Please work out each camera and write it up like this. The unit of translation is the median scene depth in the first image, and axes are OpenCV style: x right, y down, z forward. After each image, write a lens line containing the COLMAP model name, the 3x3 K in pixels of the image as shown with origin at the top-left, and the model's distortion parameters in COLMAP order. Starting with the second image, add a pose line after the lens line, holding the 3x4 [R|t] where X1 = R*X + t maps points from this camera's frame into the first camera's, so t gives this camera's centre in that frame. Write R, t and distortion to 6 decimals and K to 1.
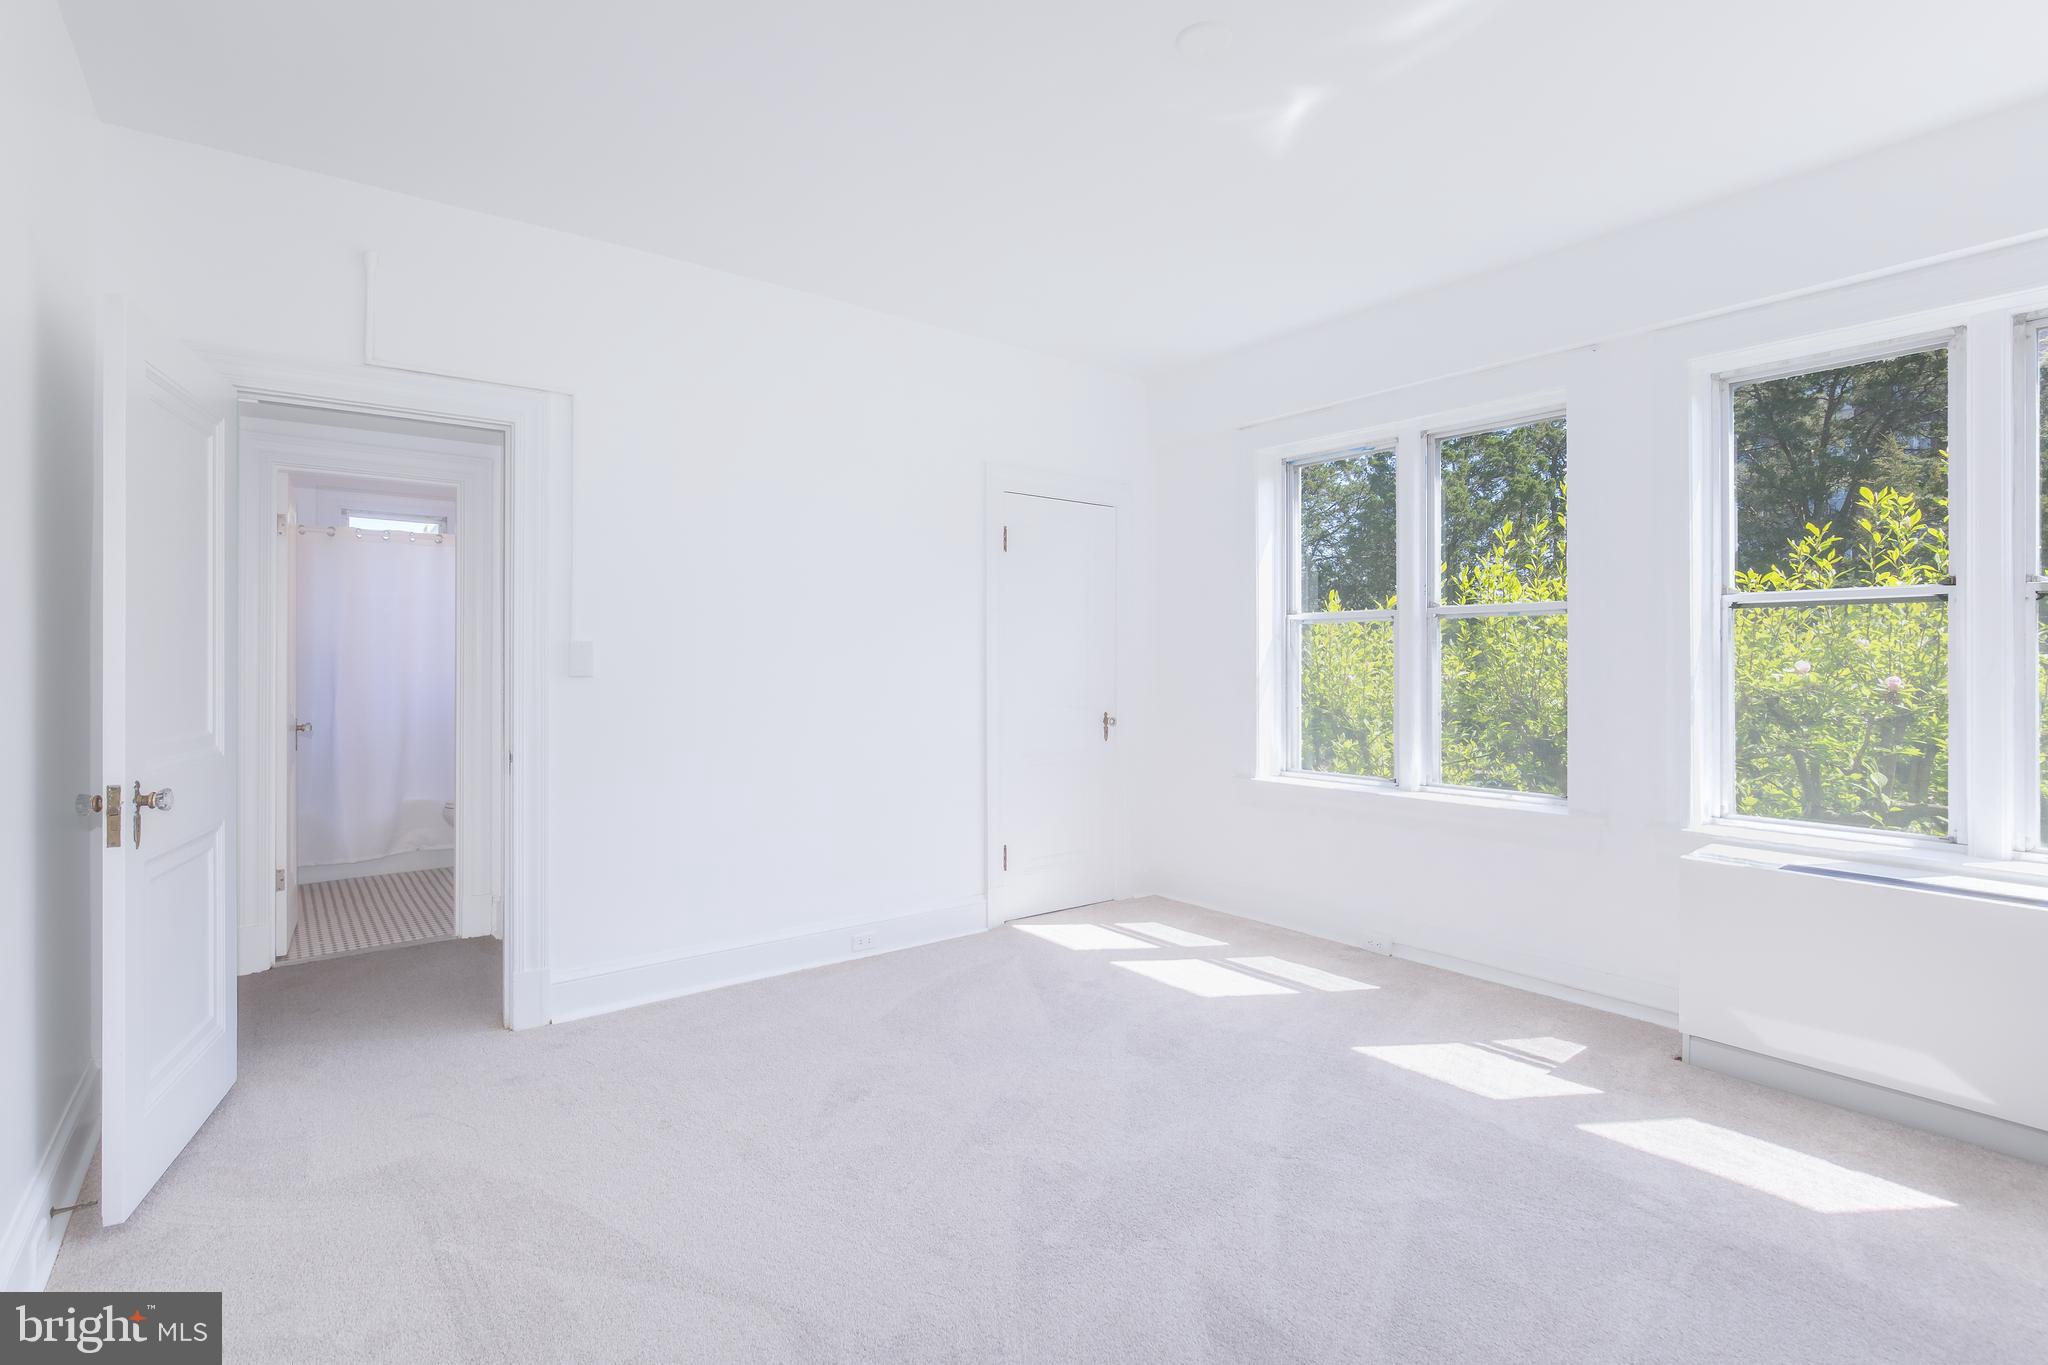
lens RADIAL K [[960.8, 0, 1024.3], [0, 960.8, 679.2], [0, 0, 1]] dist [-0.002569, 0.001816]
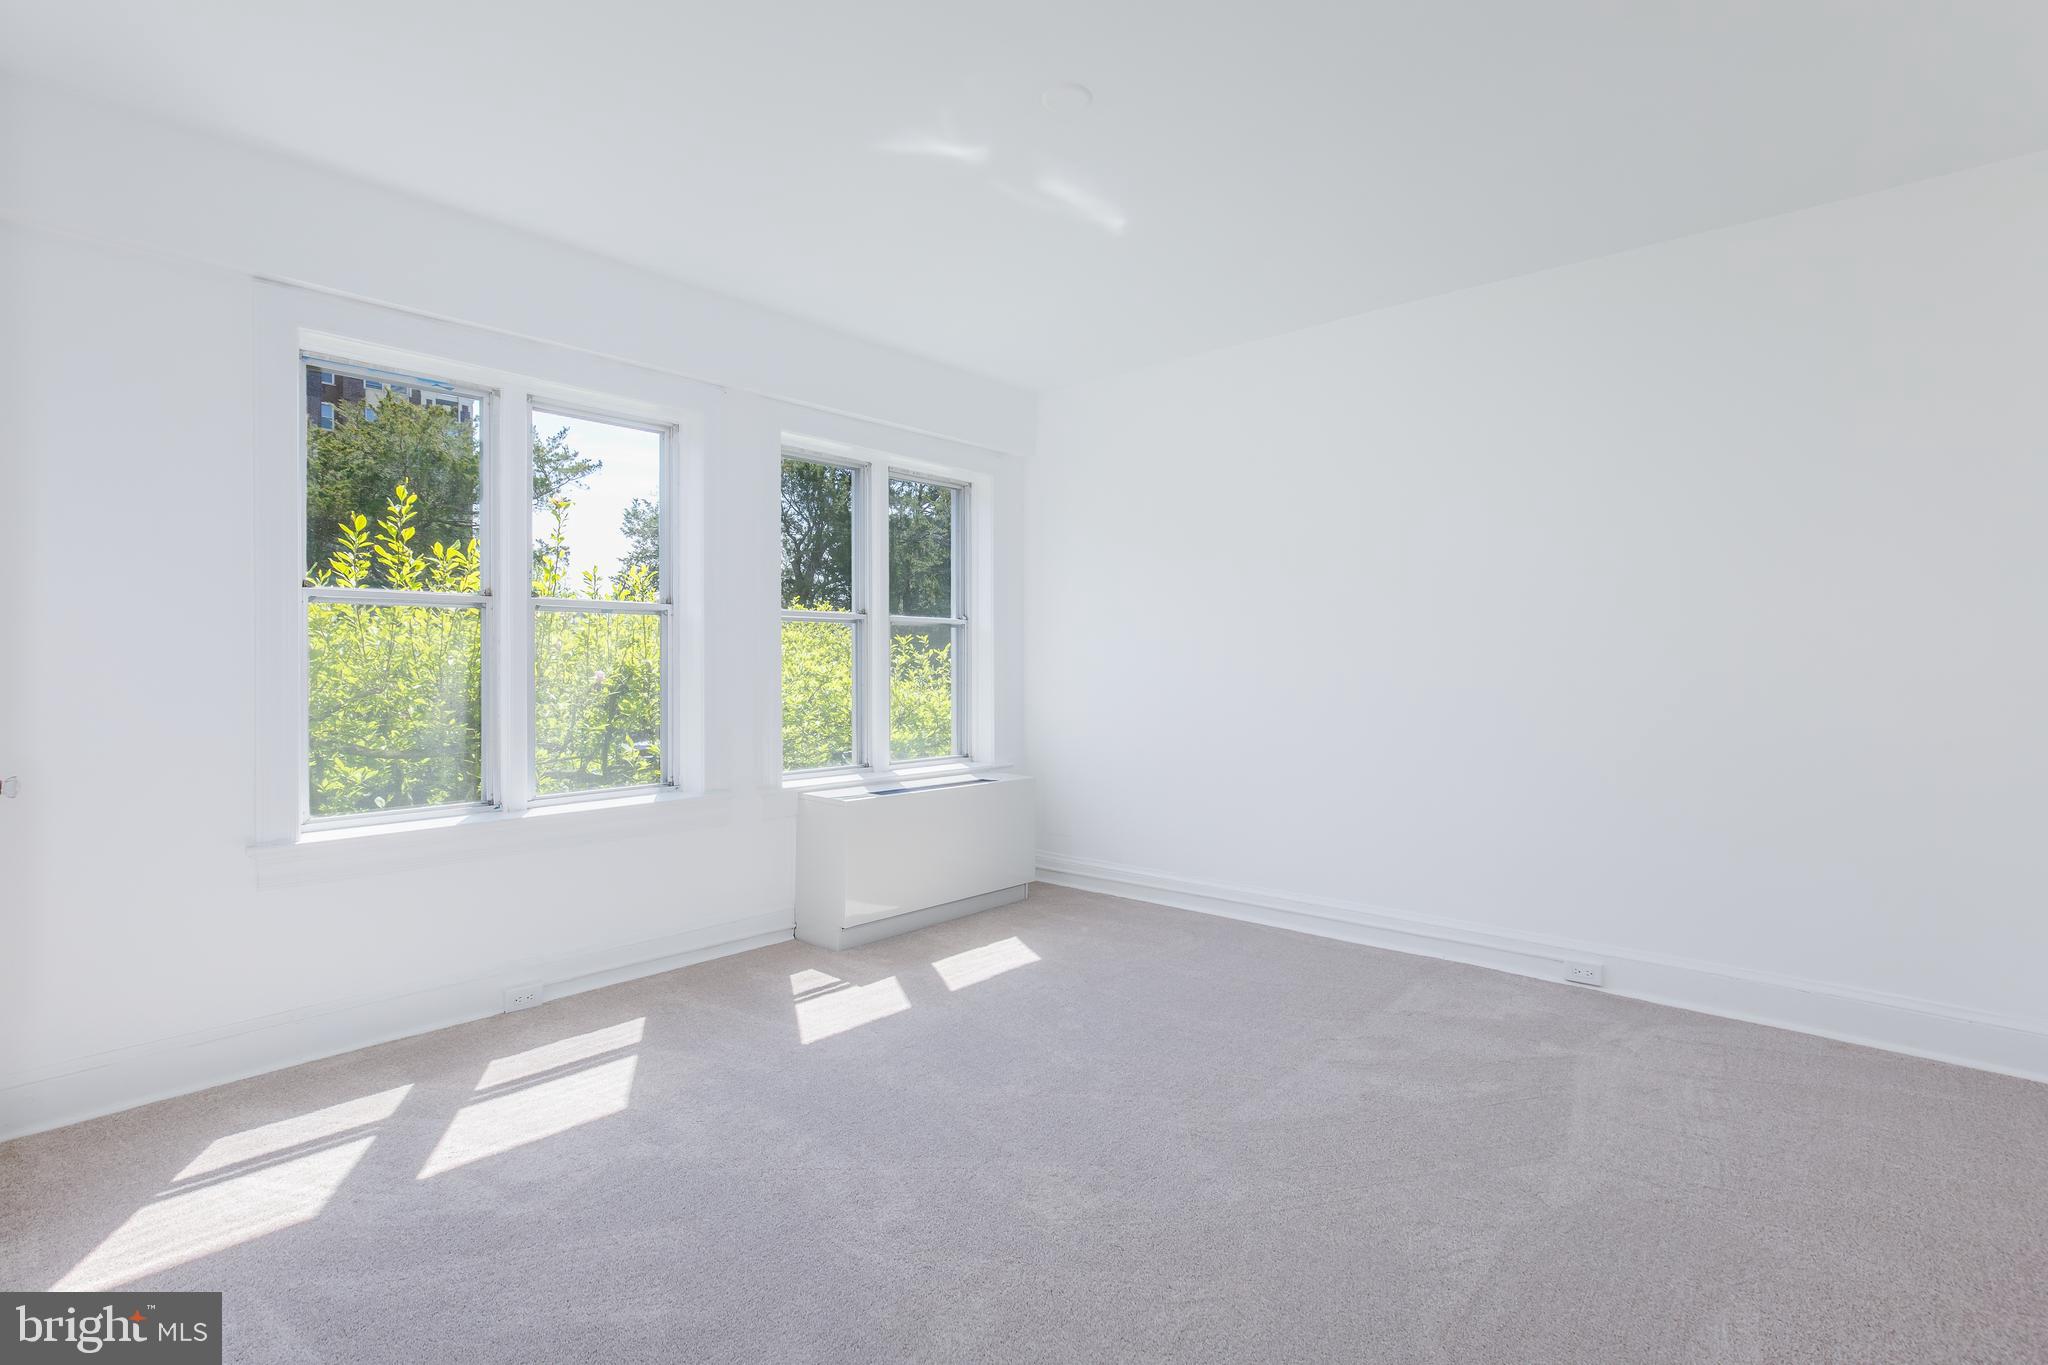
lens RADIAL K [[960.8, 0, 1036.1], [0, 960.8, 669.2], [0, 0, 1]] dist [-0.002569, 0.001816]
pose [[-0.197367, -0.003160, 0.980325, -0.581115], [0.007421, 0.999961, 0.004718, -0.006192], [-0.980302, 0.008206, -0.197336, 0.814274]]
